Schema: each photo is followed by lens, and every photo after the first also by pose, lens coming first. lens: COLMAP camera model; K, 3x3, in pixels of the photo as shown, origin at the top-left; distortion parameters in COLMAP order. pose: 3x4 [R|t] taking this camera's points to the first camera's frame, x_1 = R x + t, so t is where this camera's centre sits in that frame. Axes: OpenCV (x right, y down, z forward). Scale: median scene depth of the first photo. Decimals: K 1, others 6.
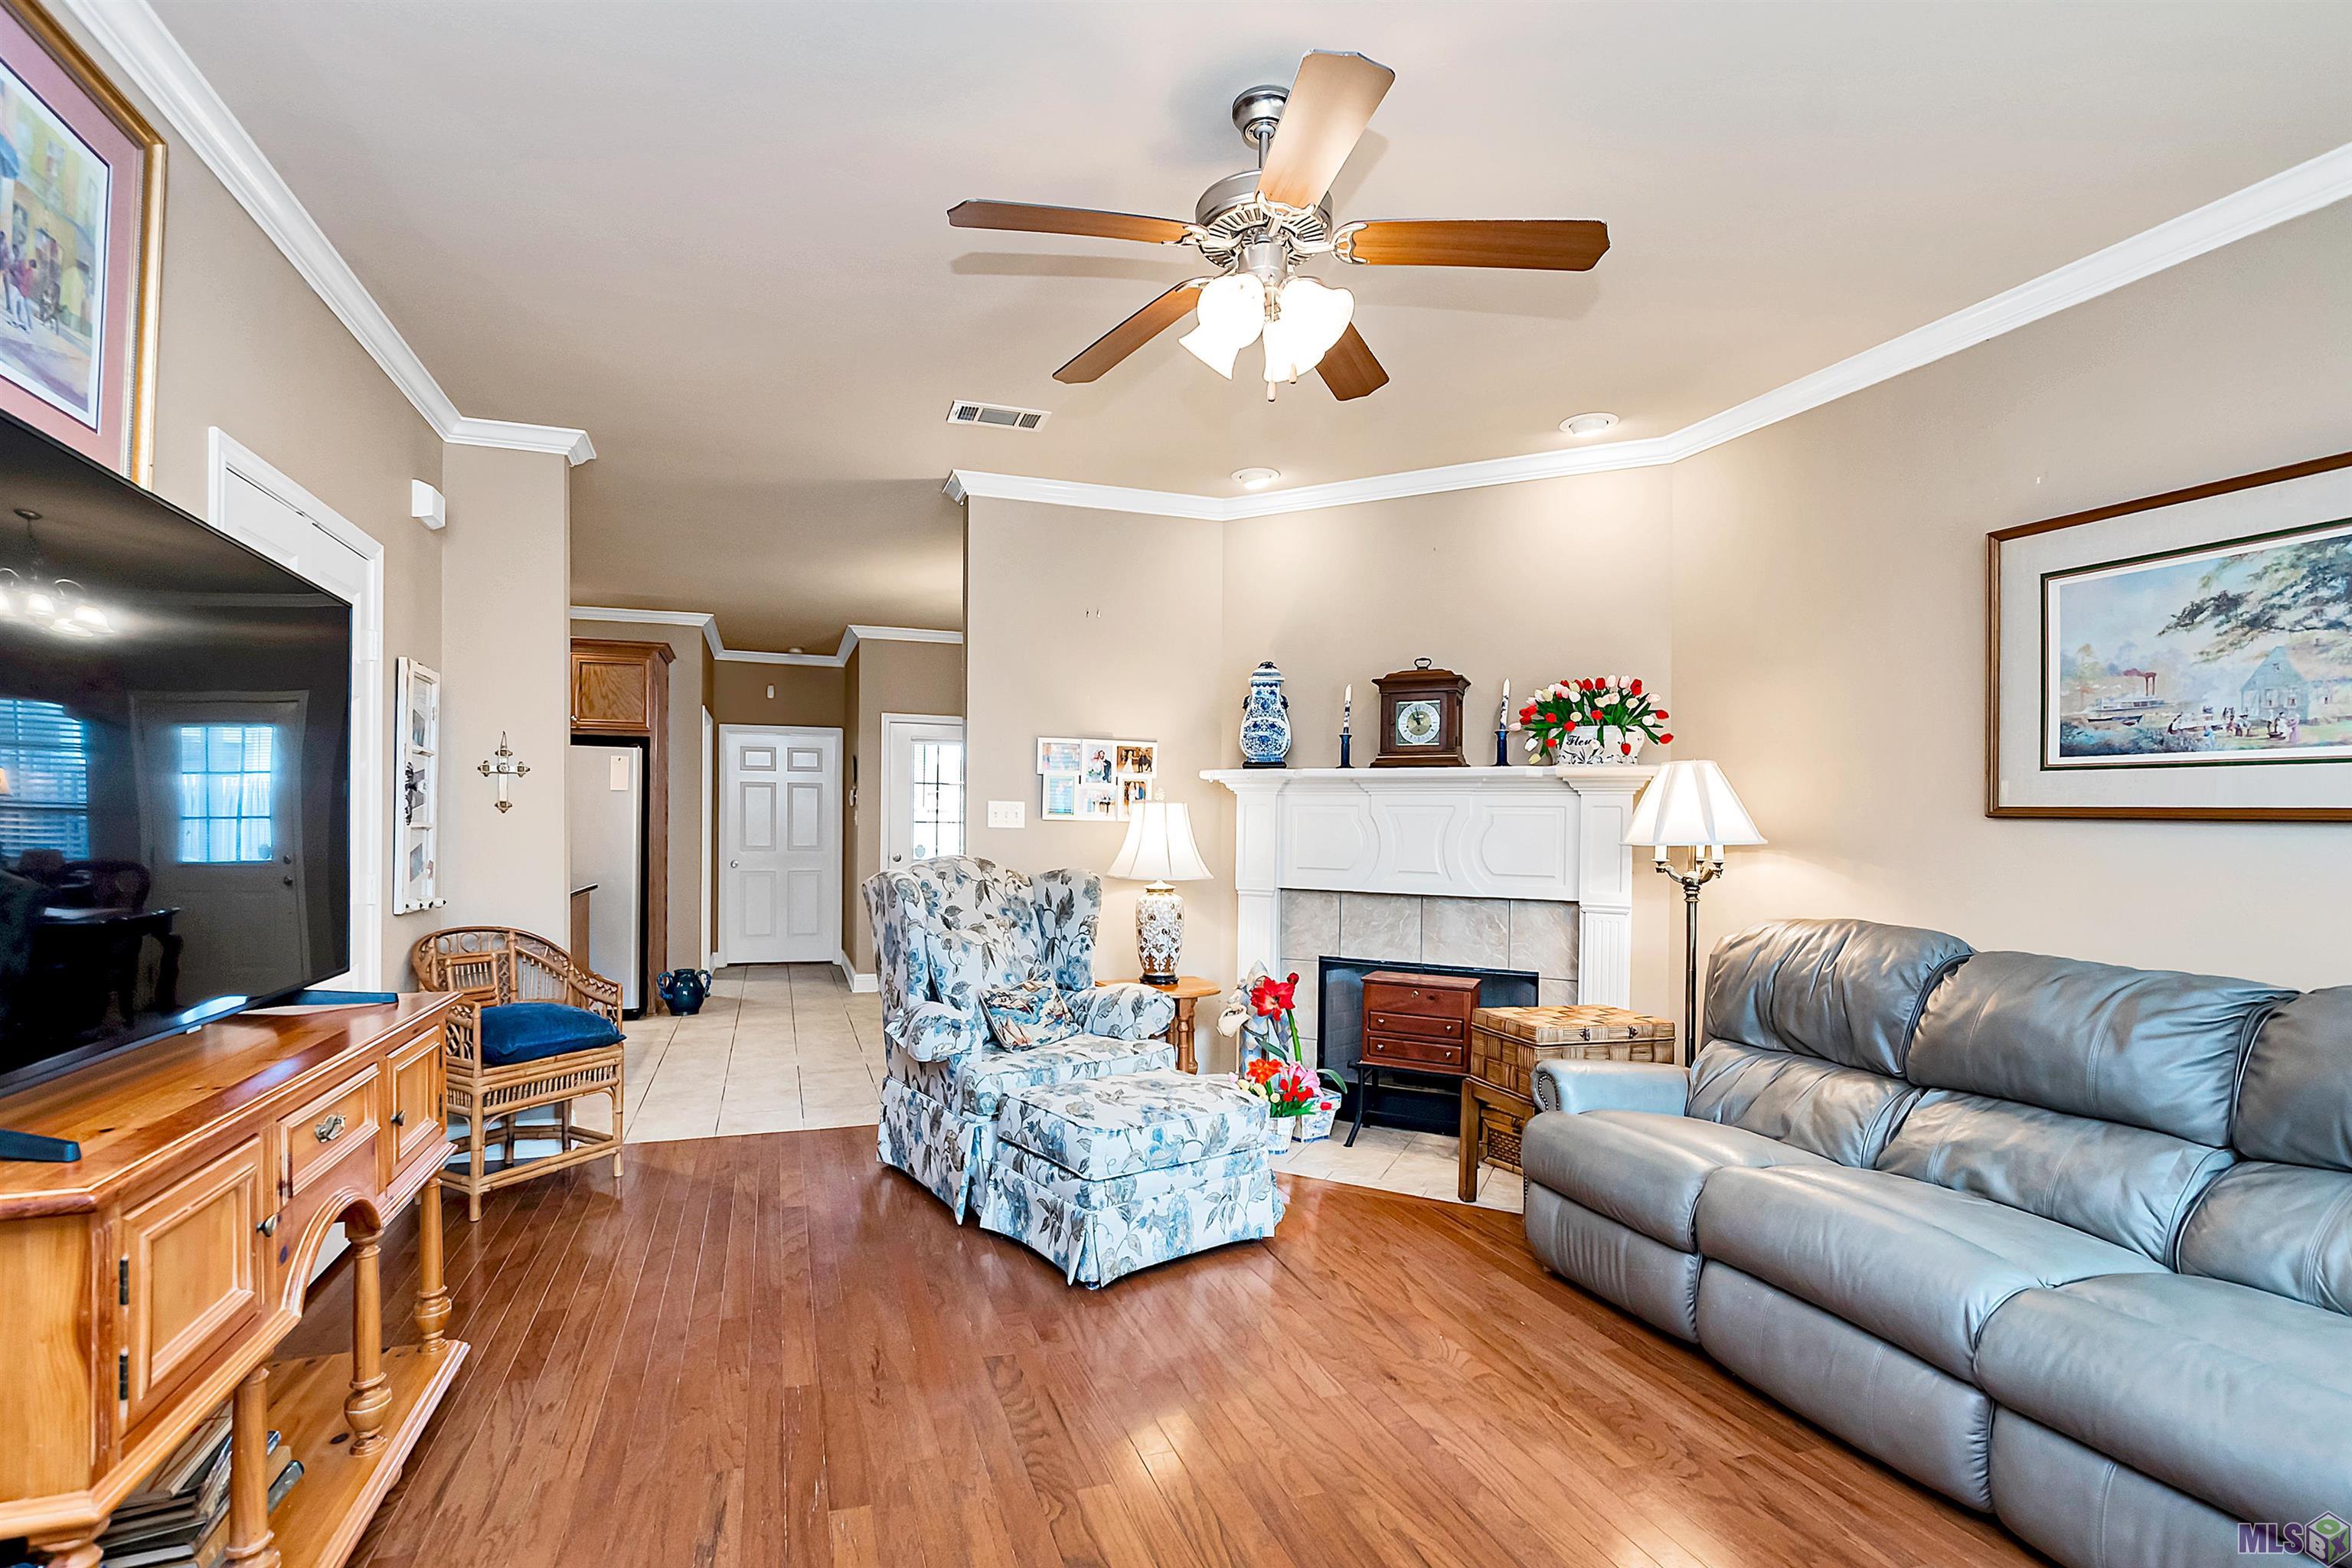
lens RADIAL K [[1061.6, 0, 1150.6], [0, 1061.6, 789.2], [0, 0, 1]] dist [-0.002730, -0.000735]
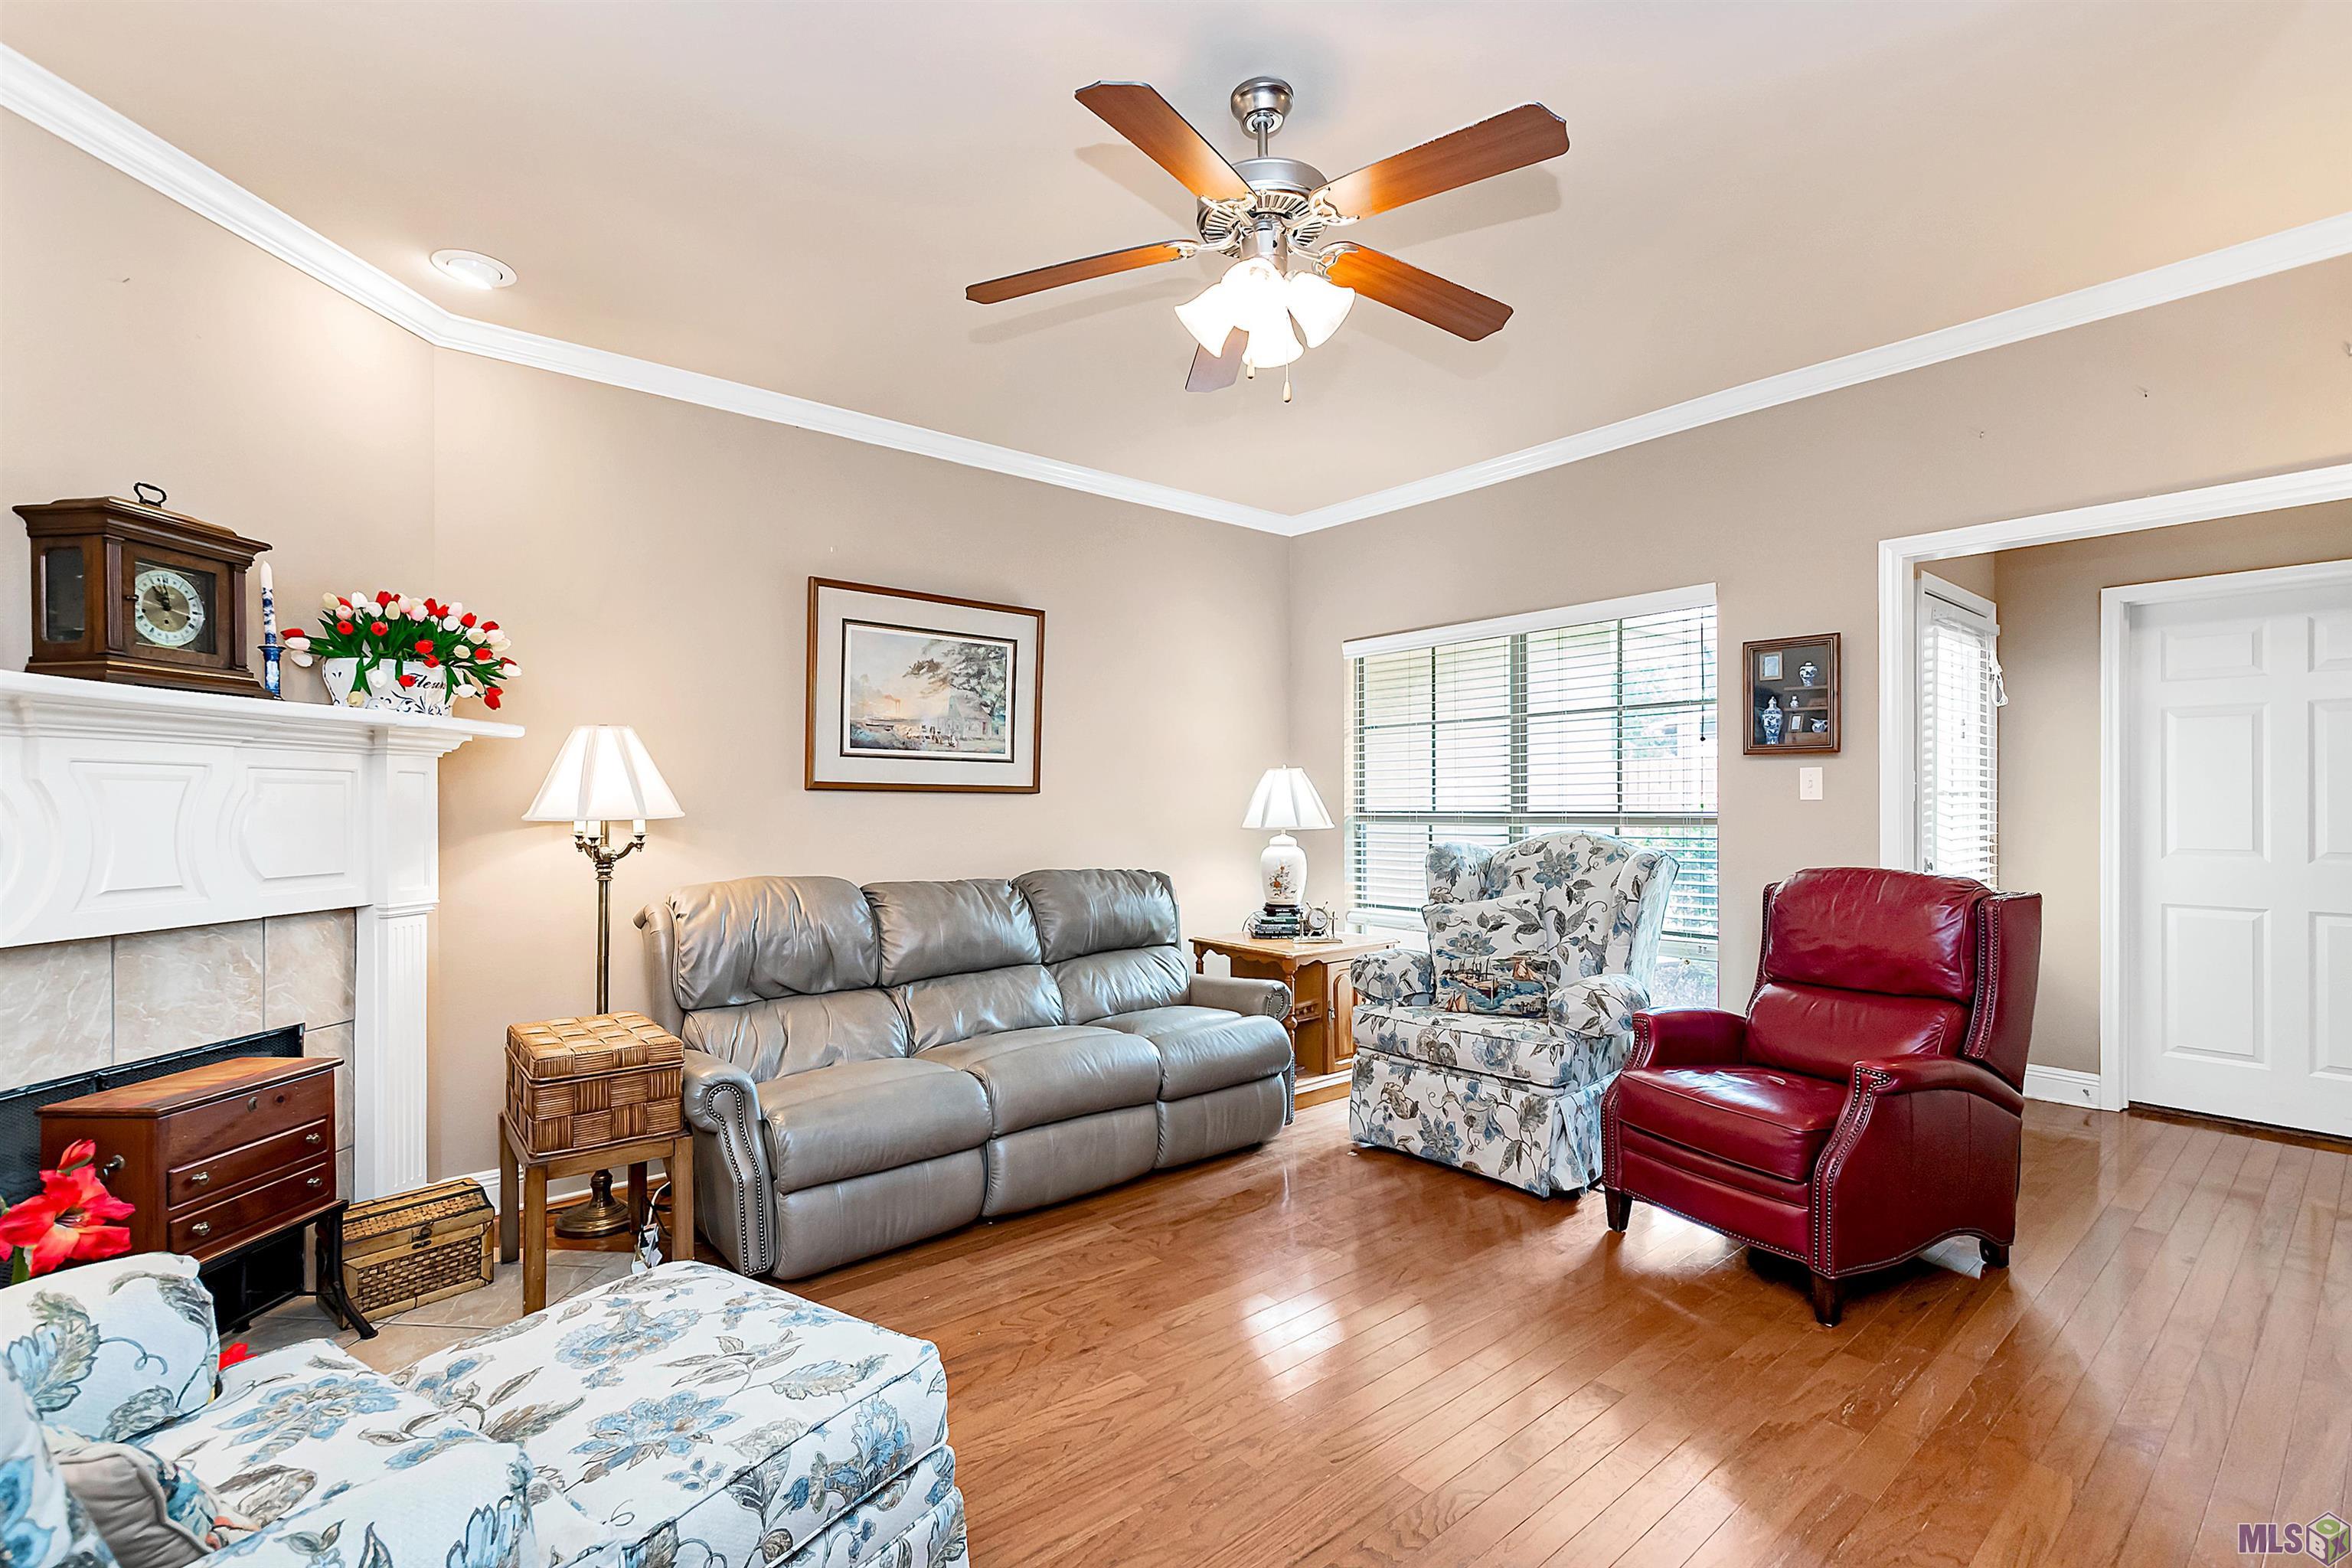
lens RADIAL K [[990.5, 0, 1176.0], [0, 990.5, 784.0], [0, 0, 1]] dist [0.000593, -0.000067]
pose [[-0.325146, 0.003688, 0.945657, -0.536142], [-0.033169, 0.999333, -0.015302, 0.023512], [-0.945082, -0.036342, -0.324807, 0.962644]]
